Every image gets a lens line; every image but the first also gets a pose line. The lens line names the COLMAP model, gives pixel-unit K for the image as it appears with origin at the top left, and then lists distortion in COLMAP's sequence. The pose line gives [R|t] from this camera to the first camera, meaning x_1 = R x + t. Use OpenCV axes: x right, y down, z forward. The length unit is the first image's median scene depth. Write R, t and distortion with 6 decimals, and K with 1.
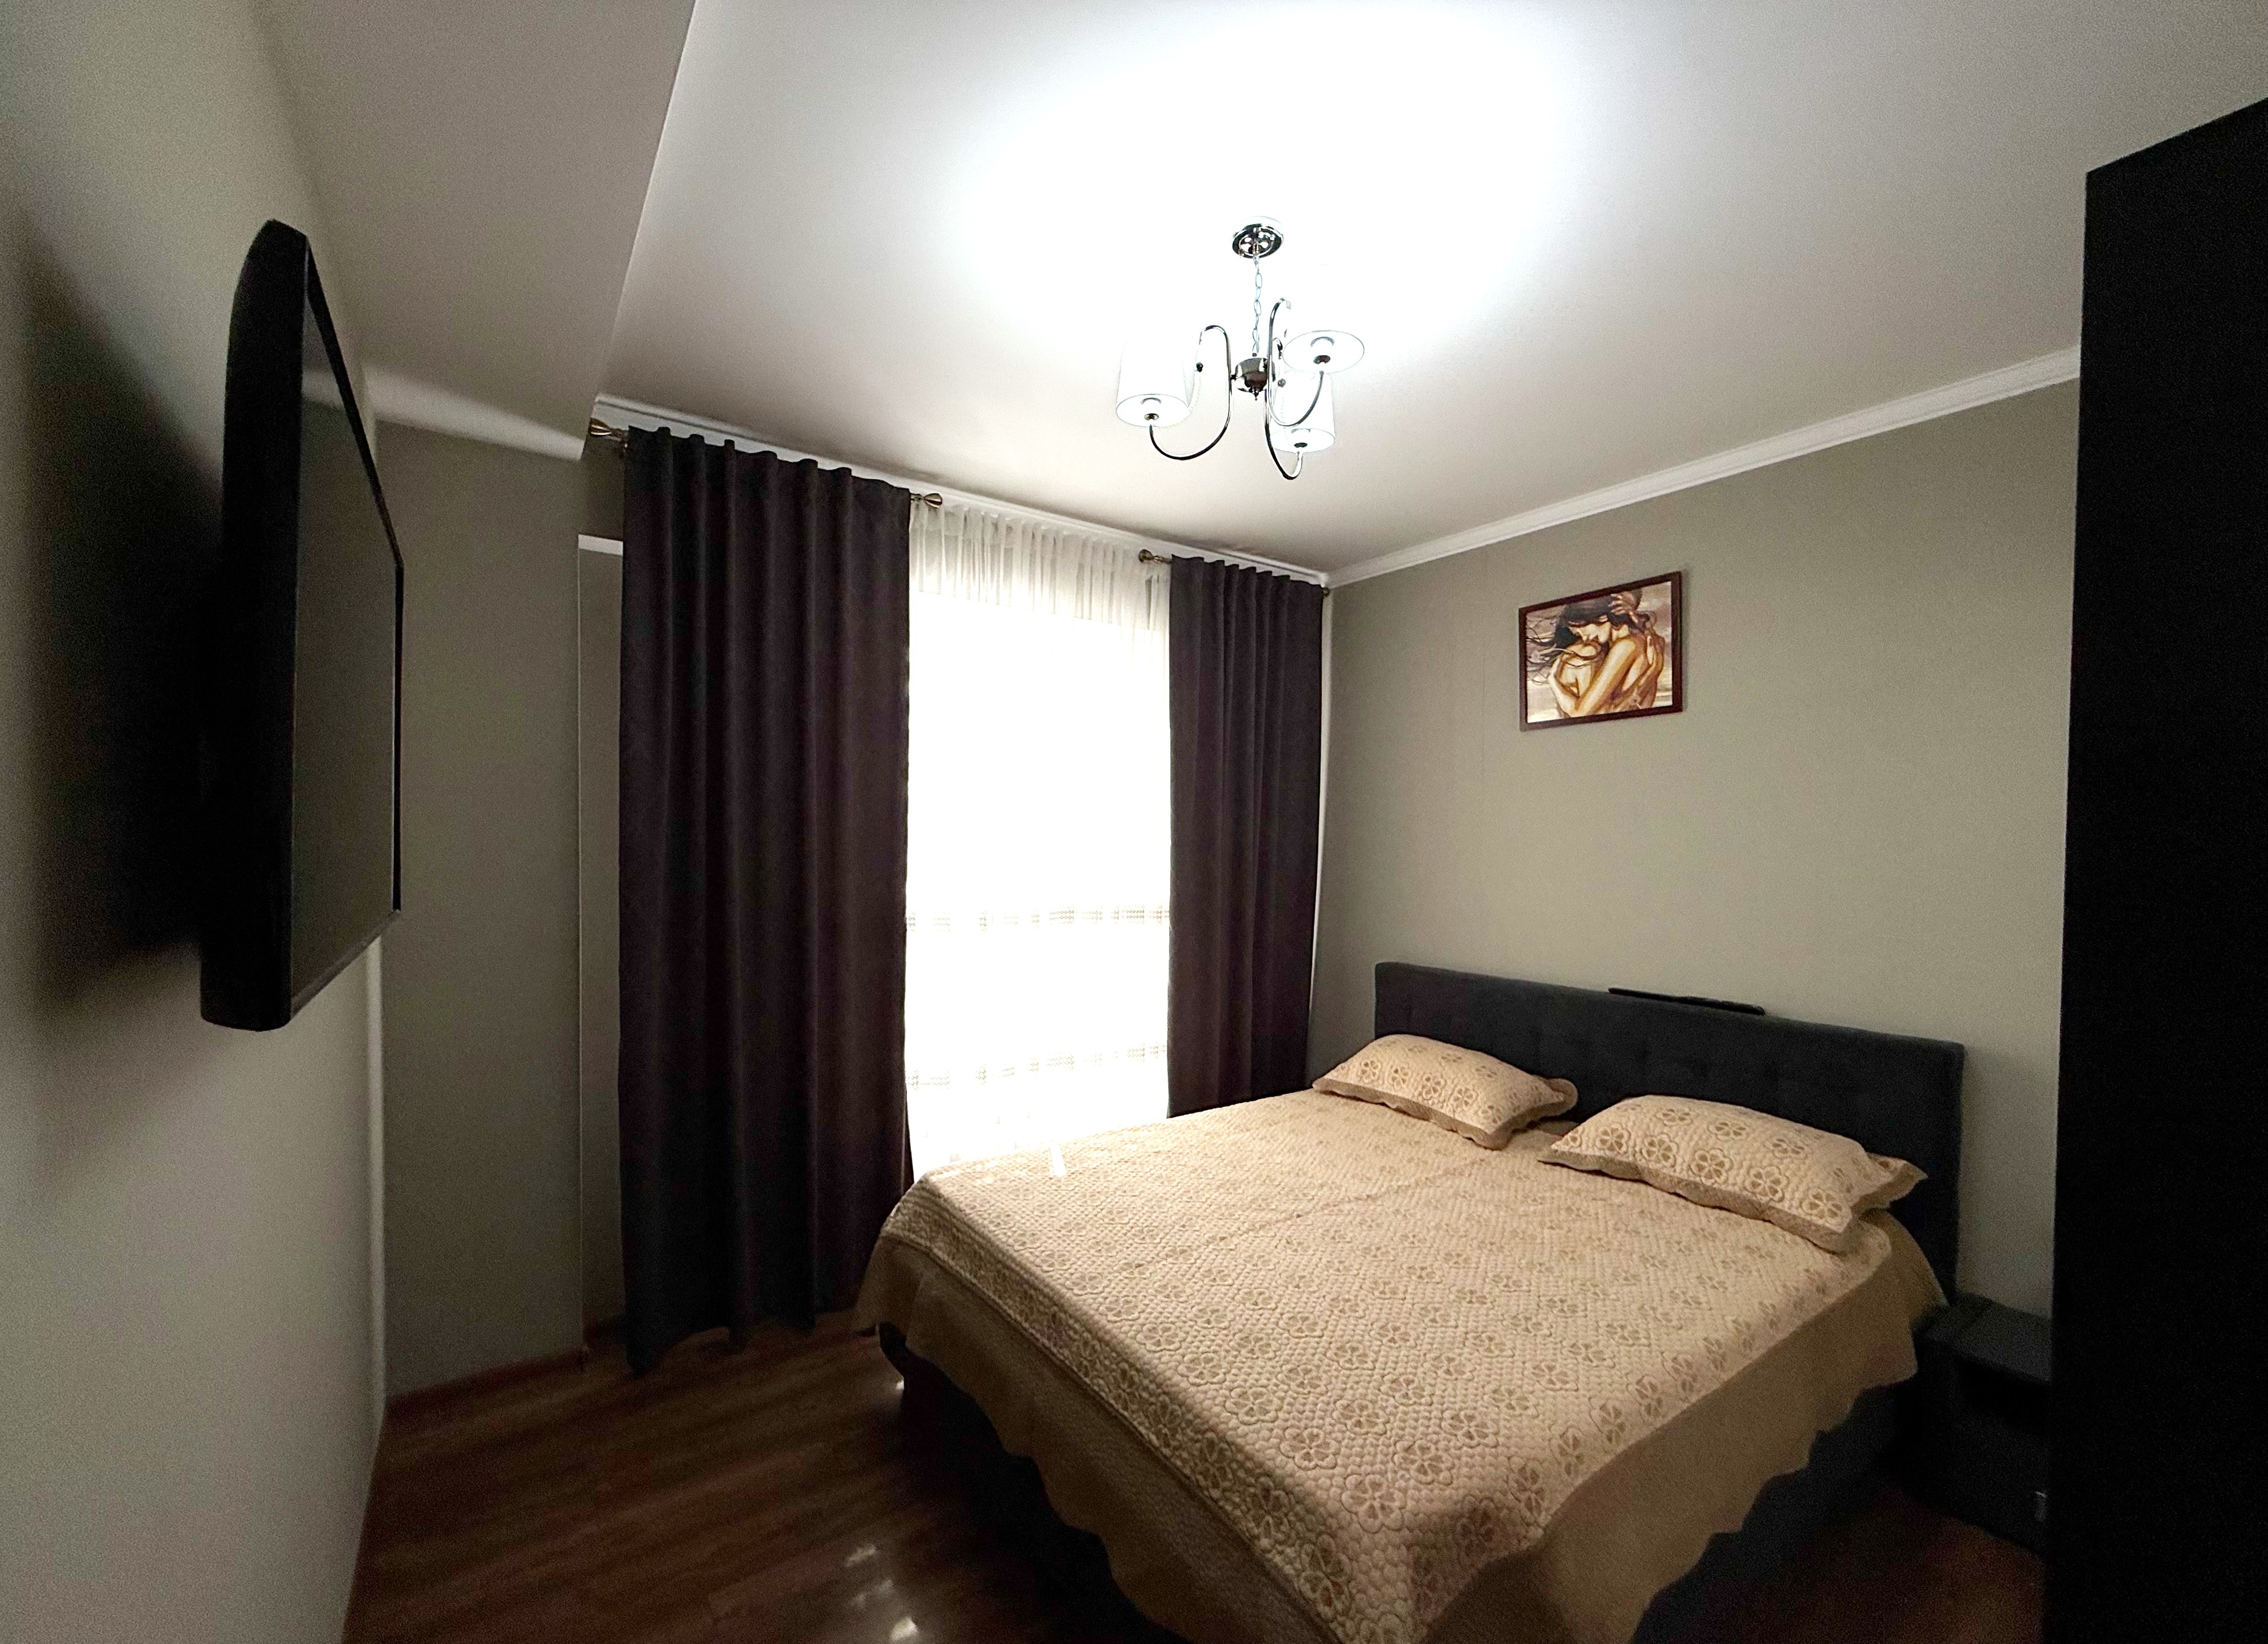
lens RADIAL K [[939.5, 0, 1135.7], [0, 939.5, 870.4], [0, 0, 1]] dist [-0.038836, 0.000011]
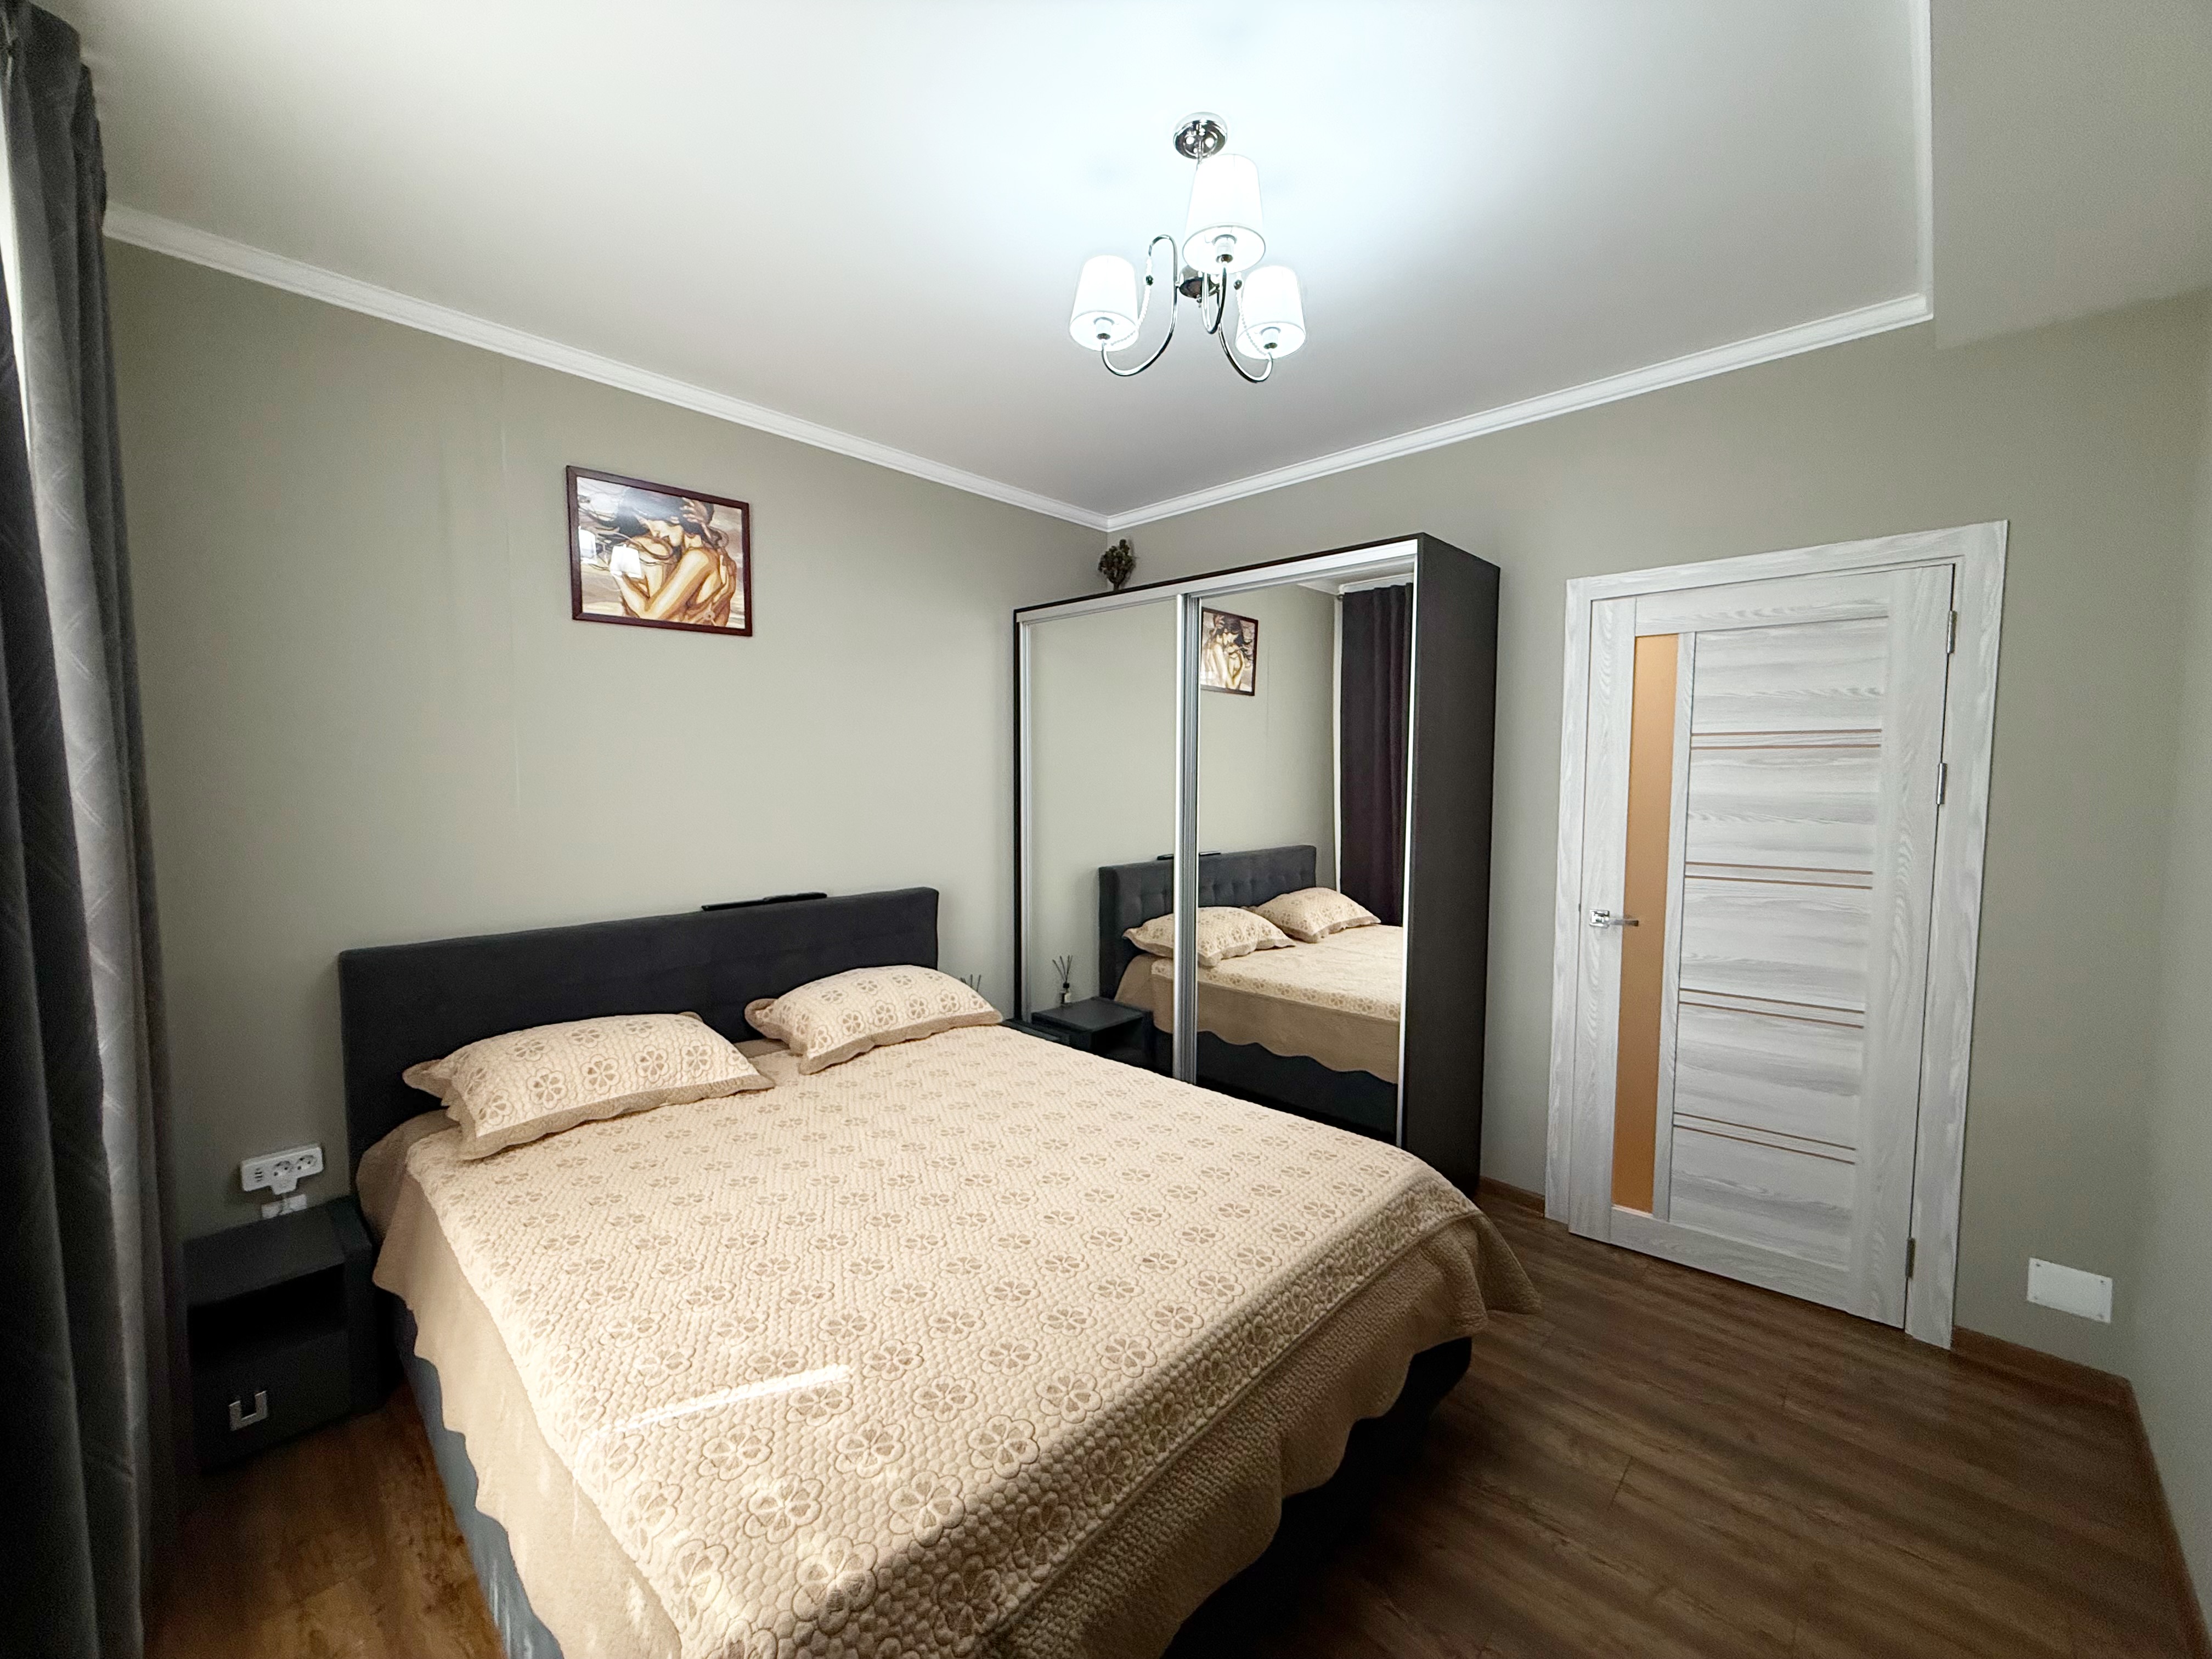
lens RADIAL K [[886.4, 0, 1090.1], [0, 886.4, 823.0], [0, 0, 1]] dist [0.000333, -0.000124]
pose [[-0.207309, -0.069577, 0.975798, -0.499949], [0.026010, 0.996723, 0.076595, -0.022971], [-0.977930, 0.041259, -0.204820, 0.808368]]
